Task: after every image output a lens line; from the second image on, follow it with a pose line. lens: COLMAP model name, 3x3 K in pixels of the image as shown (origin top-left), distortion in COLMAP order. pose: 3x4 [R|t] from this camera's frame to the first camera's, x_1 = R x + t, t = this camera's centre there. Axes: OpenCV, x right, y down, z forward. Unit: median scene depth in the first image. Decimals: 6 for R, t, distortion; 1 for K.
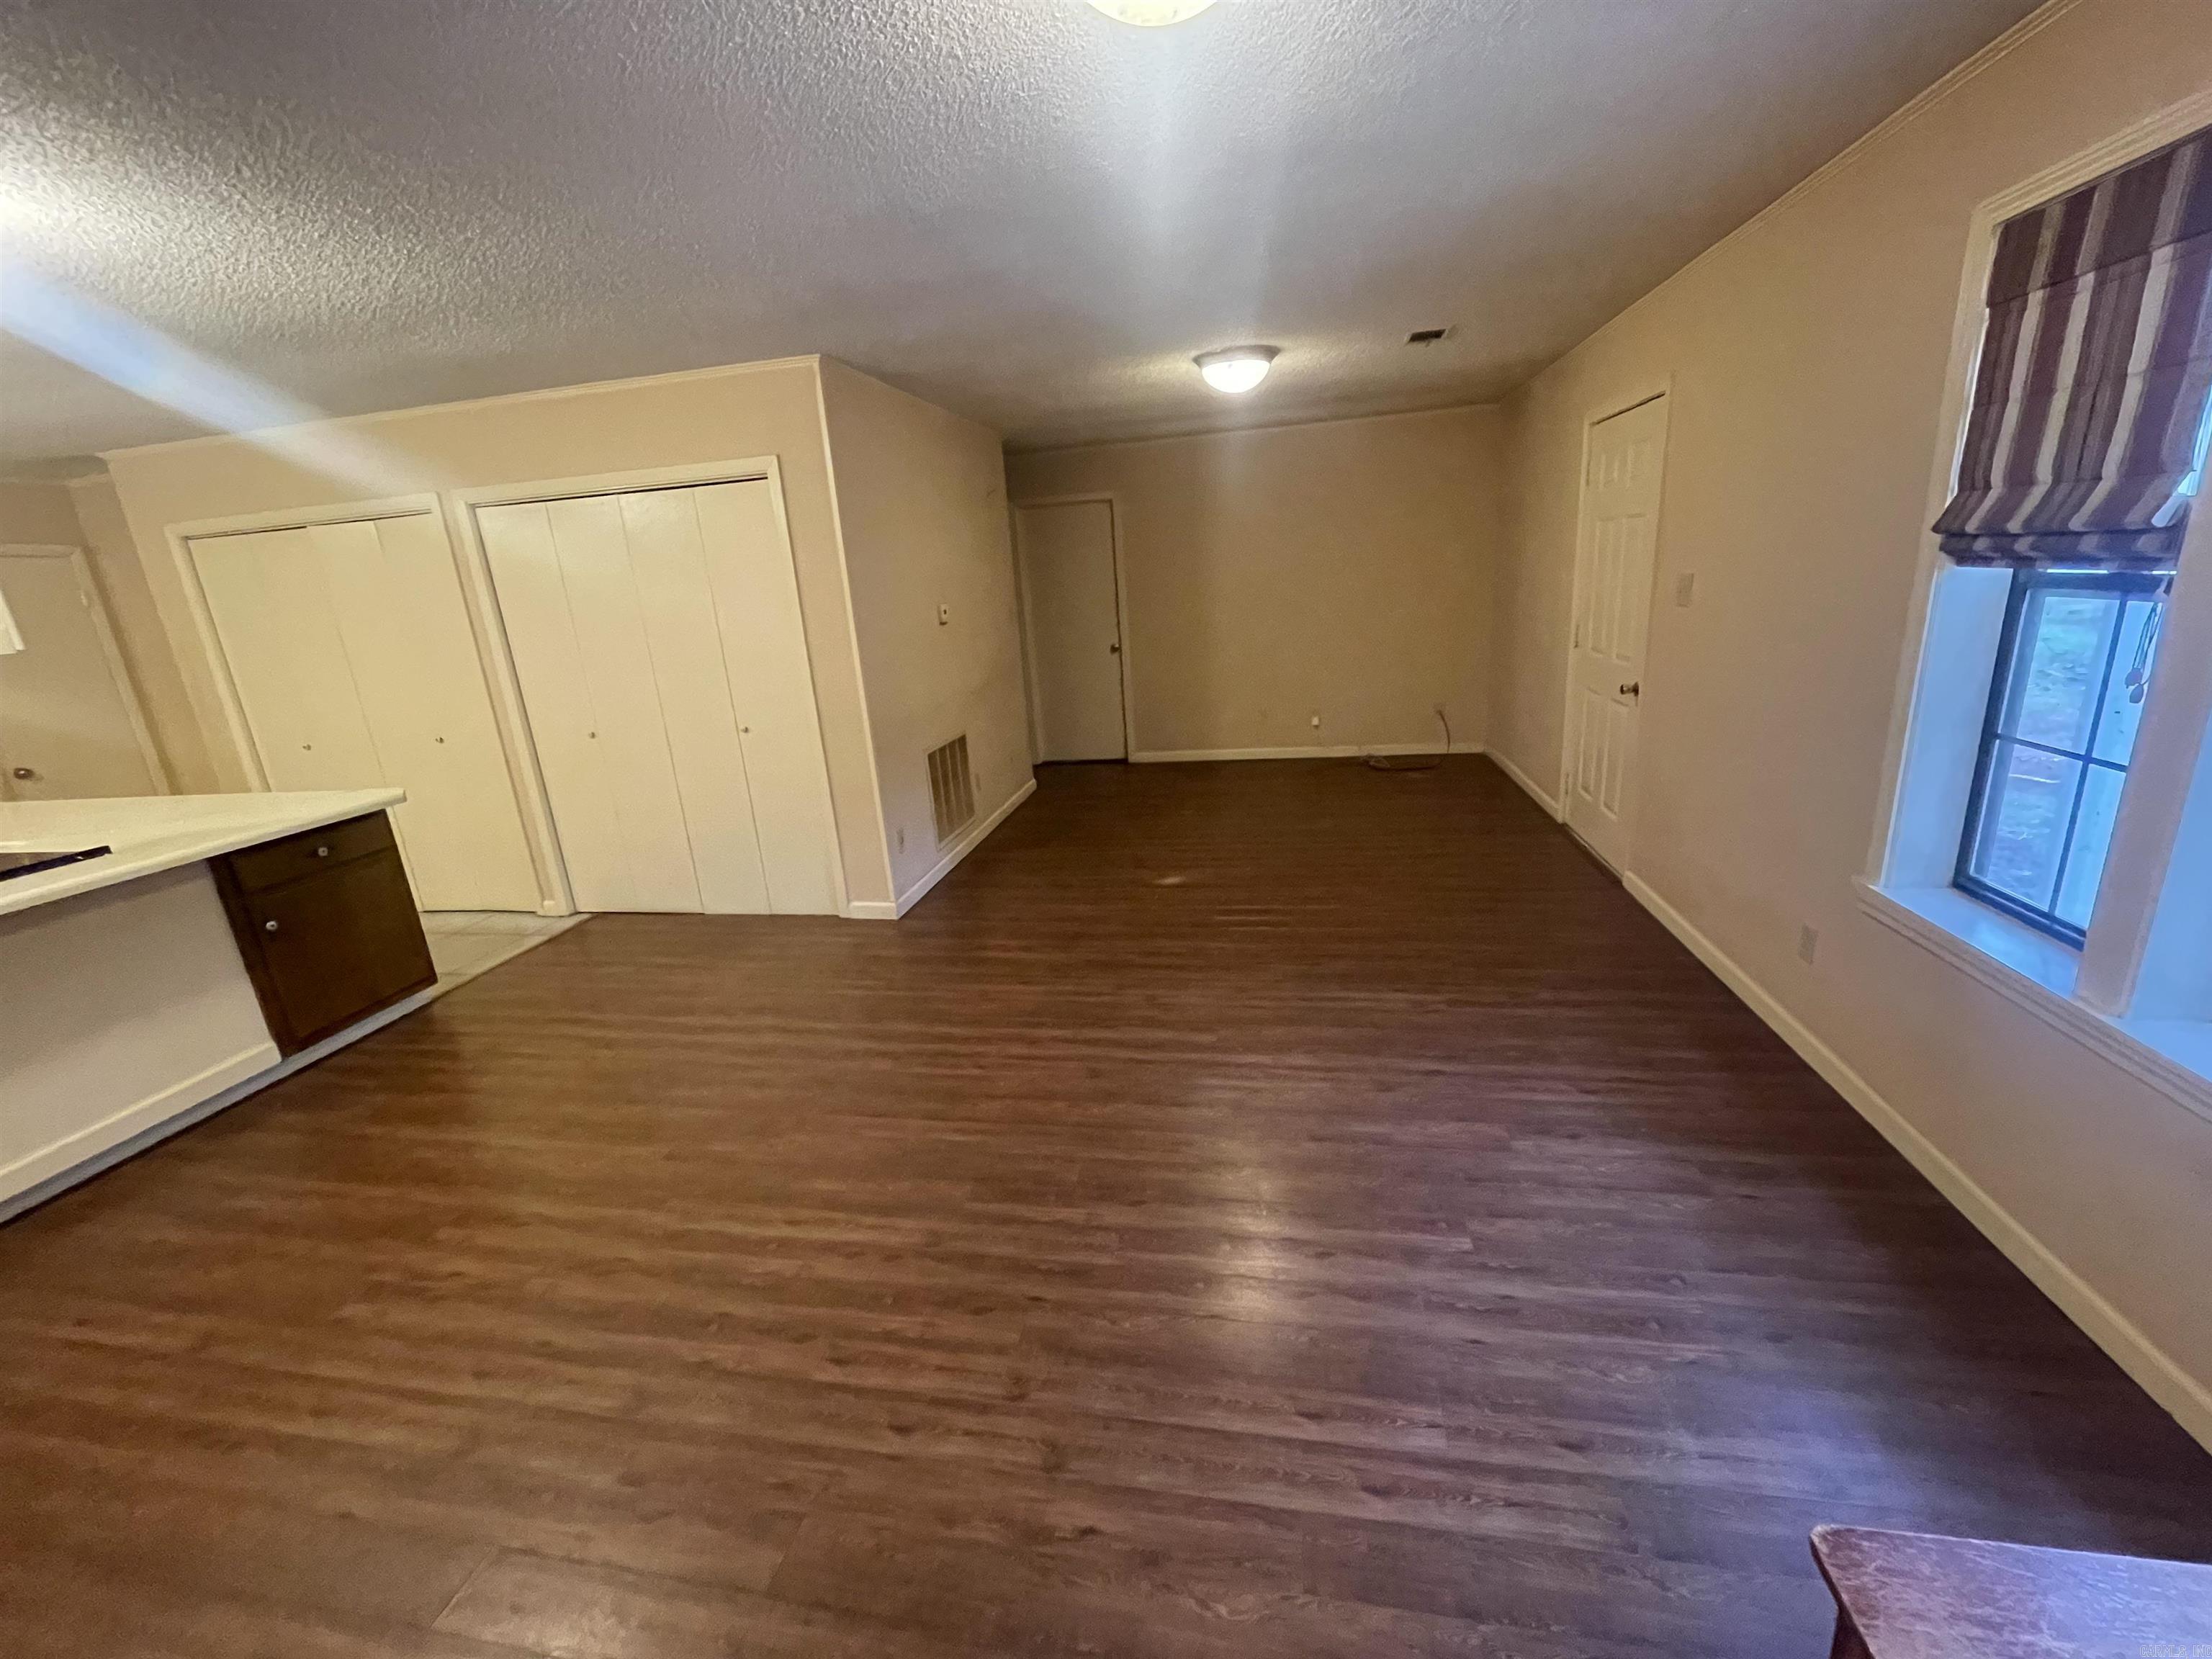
lens RADIAL K [[893.7, 0, 1104.6], [0, 893.7, 829.7], [0, 0, 1]] dist [0.001238, 0.000086]
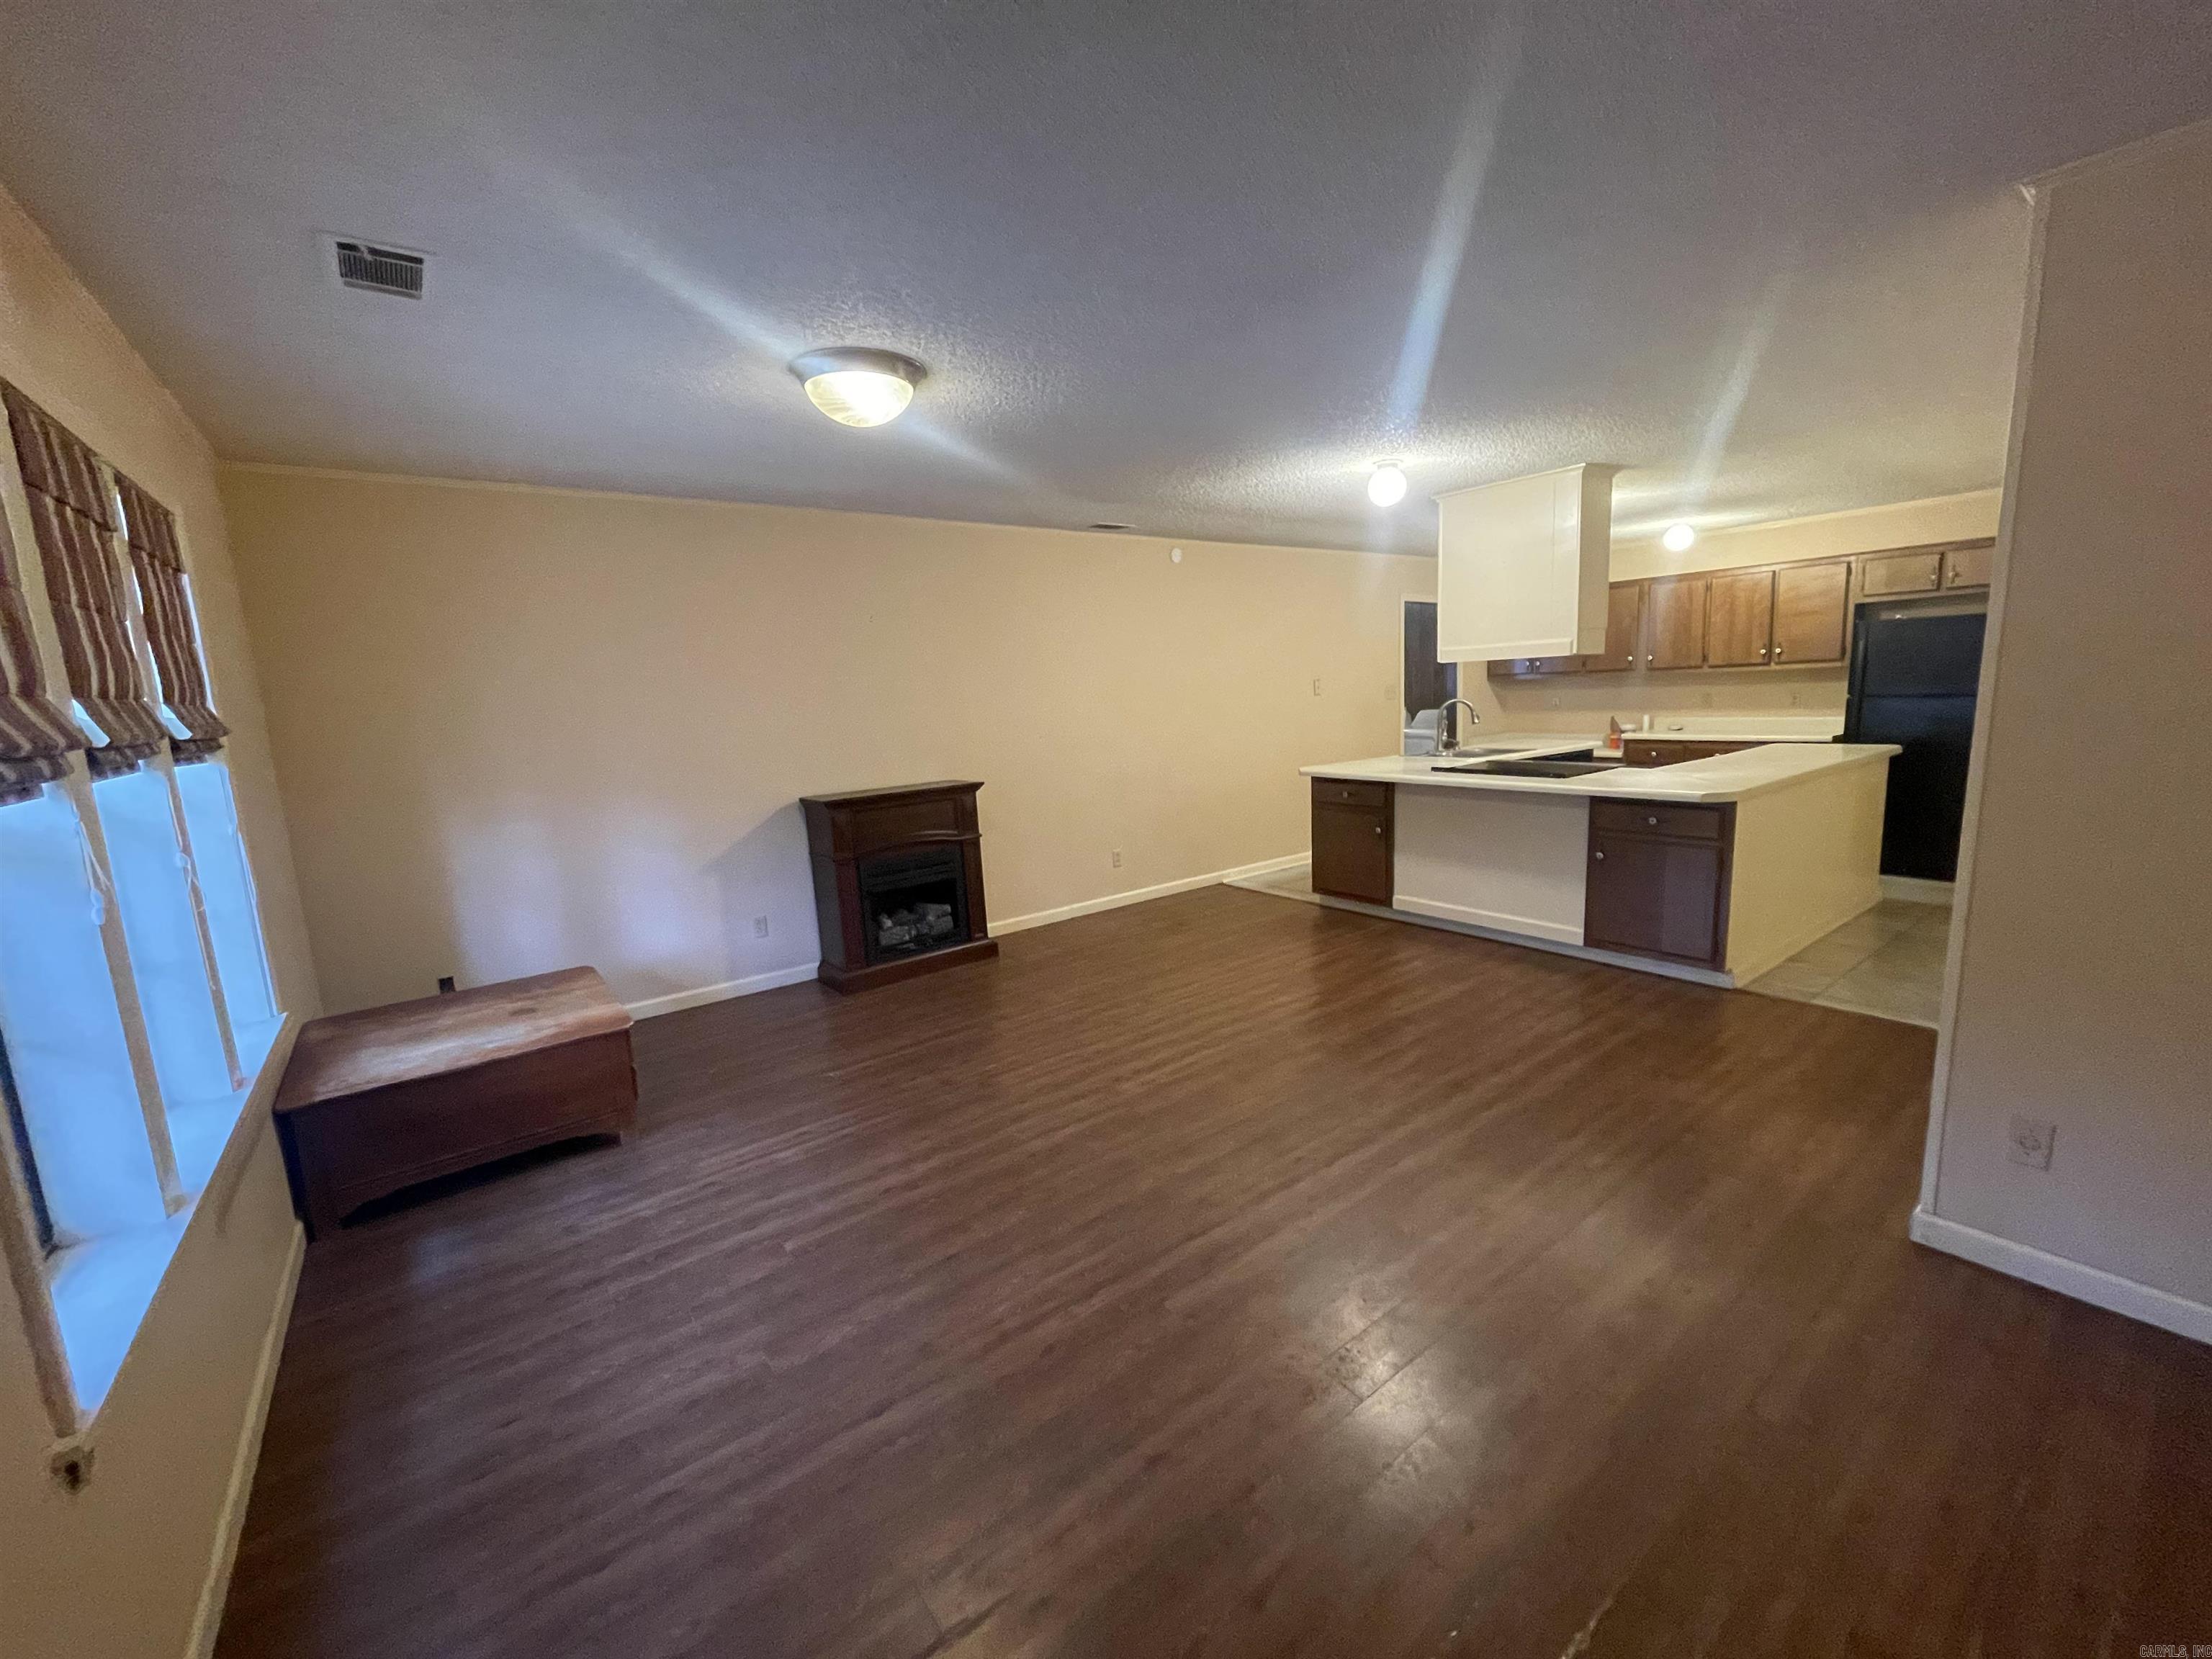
lens RADIAL K [[893.7, 0, 1101.6], [0, 893.7, 830.9], [0, 0, 1]] dist [0.001238, 0.000086]
pose [[-0.663497, 0.223611, -0.713981, 0.752646], [-0.114912, 0.912513, 0.392576, -0.505115], [0.739301, 0.342518, -0.579754, 1.589287]]
